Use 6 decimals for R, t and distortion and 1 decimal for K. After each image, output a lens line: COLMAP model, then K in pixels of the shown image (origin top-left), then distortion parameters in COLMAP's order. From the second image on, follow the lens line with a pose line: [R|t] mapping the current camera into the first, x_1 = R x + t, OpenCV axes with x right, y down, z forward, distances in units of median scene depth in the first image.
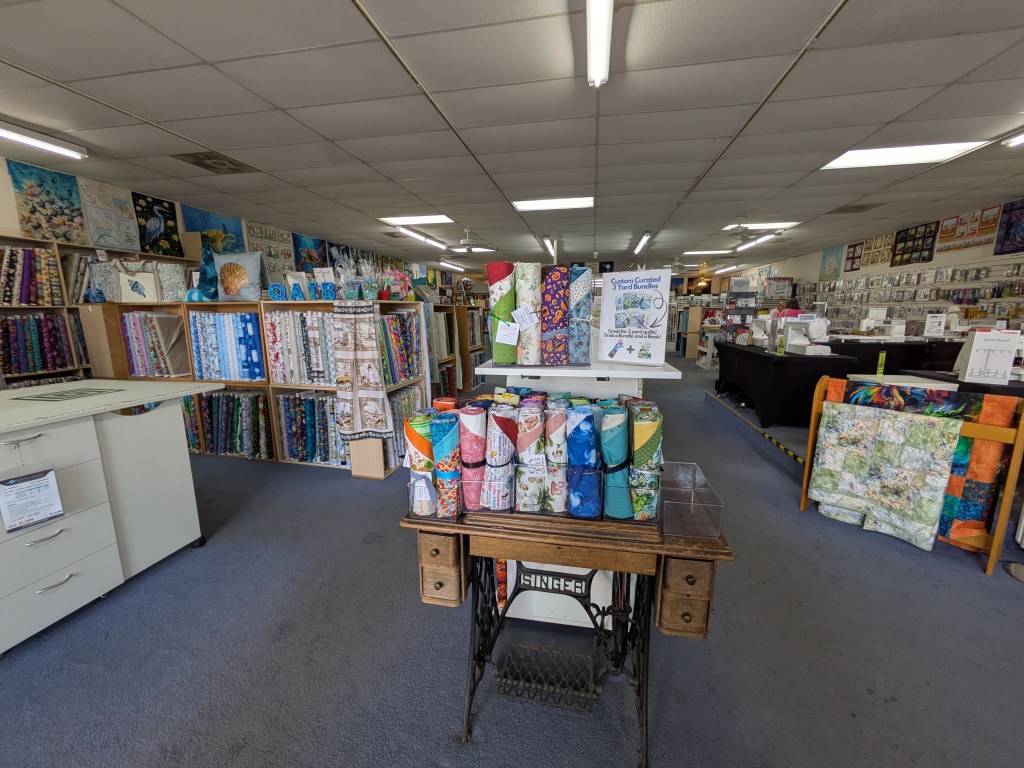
lens RADIAL K [[406.5, 0, 511.7], [0, 406.5, 385.1], [0, 0, 1]] dist [0.002993, 0.001450]
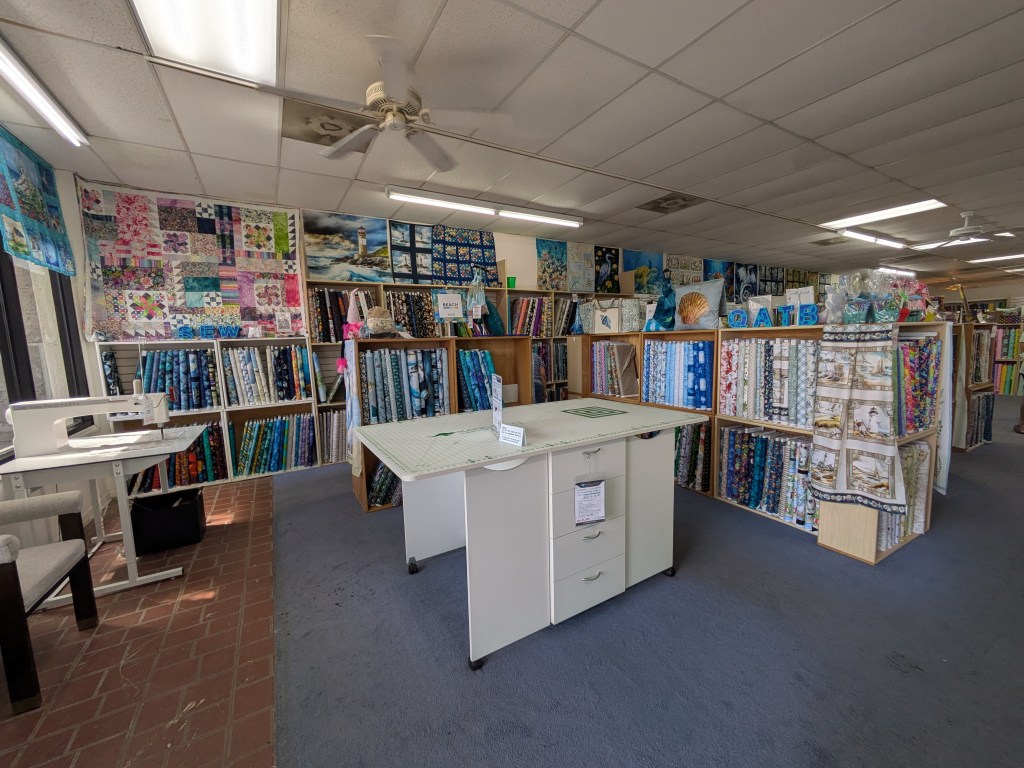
lens RADIAL K [[406.5, 0, 512.2], [0, 406.5, 385.0], [0, 0, 1]] dist [0.002993, 0.001450]
pose [[0.672995, 0.068530, -0.736466, -0.213544], [-0.109231, 0.993989, -0.007323, -0.012575], [0.731537, 0.085373, 0.676435, -0.000280]]
